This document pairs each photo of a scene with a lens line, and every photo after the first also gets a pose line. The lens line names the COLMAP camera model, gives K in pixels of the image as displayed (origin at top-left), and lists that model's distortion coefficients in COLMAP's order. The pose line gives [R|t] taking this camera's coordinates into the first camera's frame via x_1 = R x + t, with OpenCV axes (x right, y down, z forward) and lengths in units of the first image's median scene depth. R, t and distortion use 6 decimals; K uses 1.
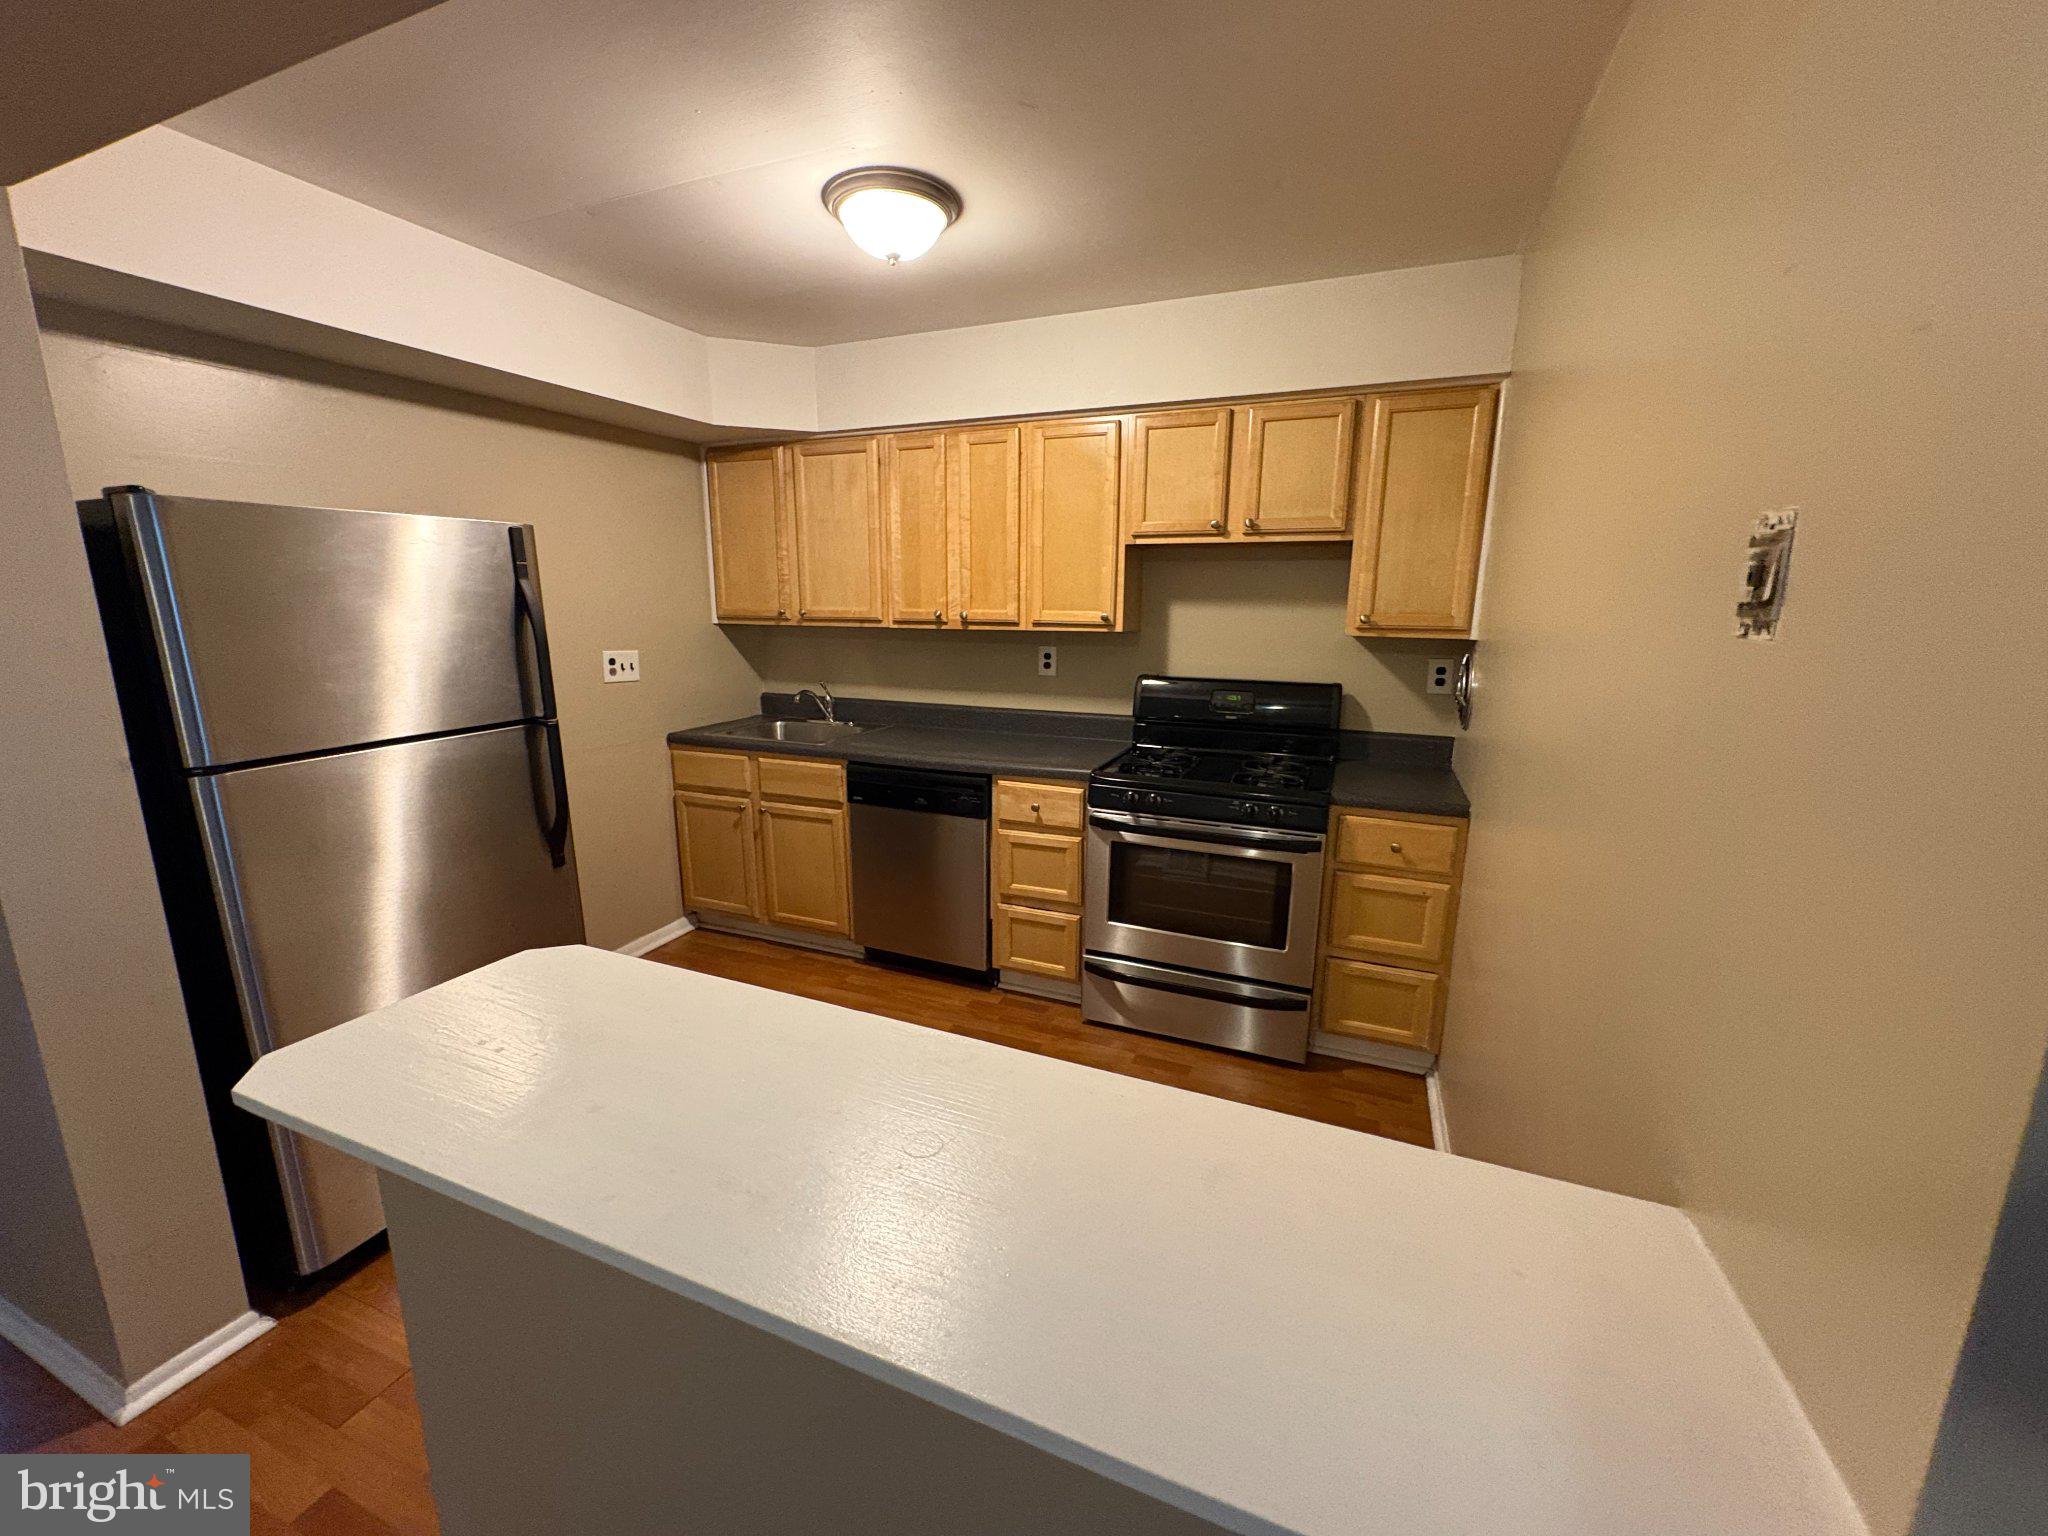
lens RADIAL K [[816.7, 0, 1024.0], [0, 816.7, 768.0], [0, 0, 1]] dist [0.000227, 0.000199]
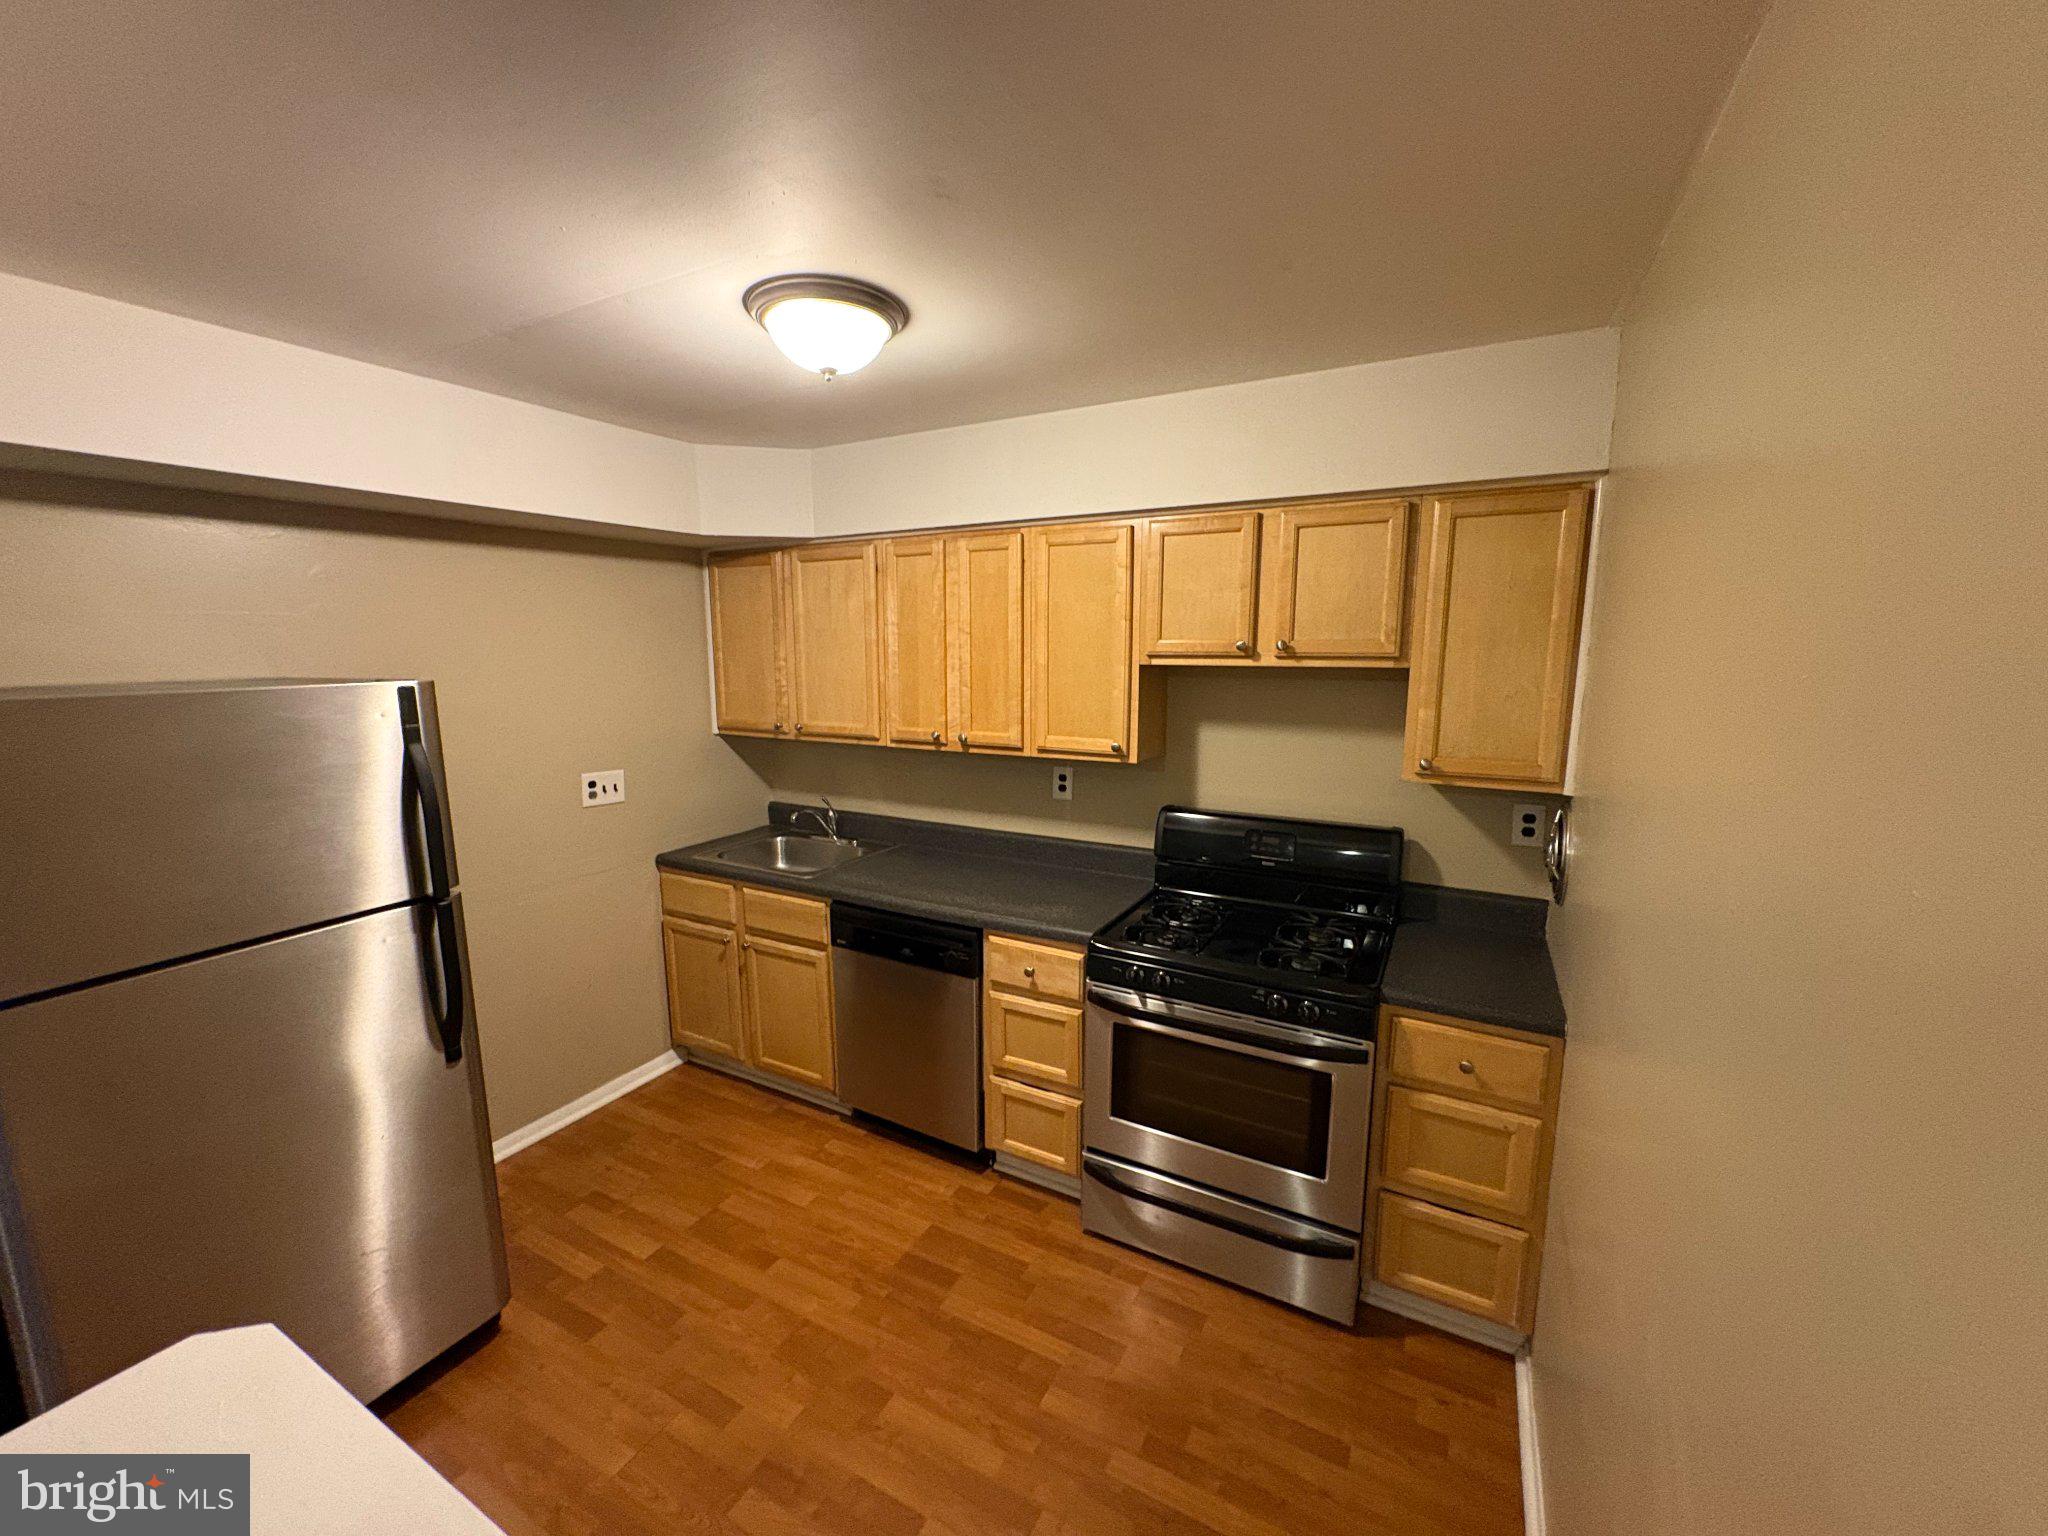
lens RADIAL K [[816.7, 0, 1024.0], [0, 816.7, 768.0], [0, 0, 1]] dist [0.000227, 0.000199]
pose [[0.994124, 0.008866, -0.107885, 0.097038], [-0.014820, 0.998403, -0.054516, -0.115933], [0.107229, 0.055794, 0.992668, 0.135477]]
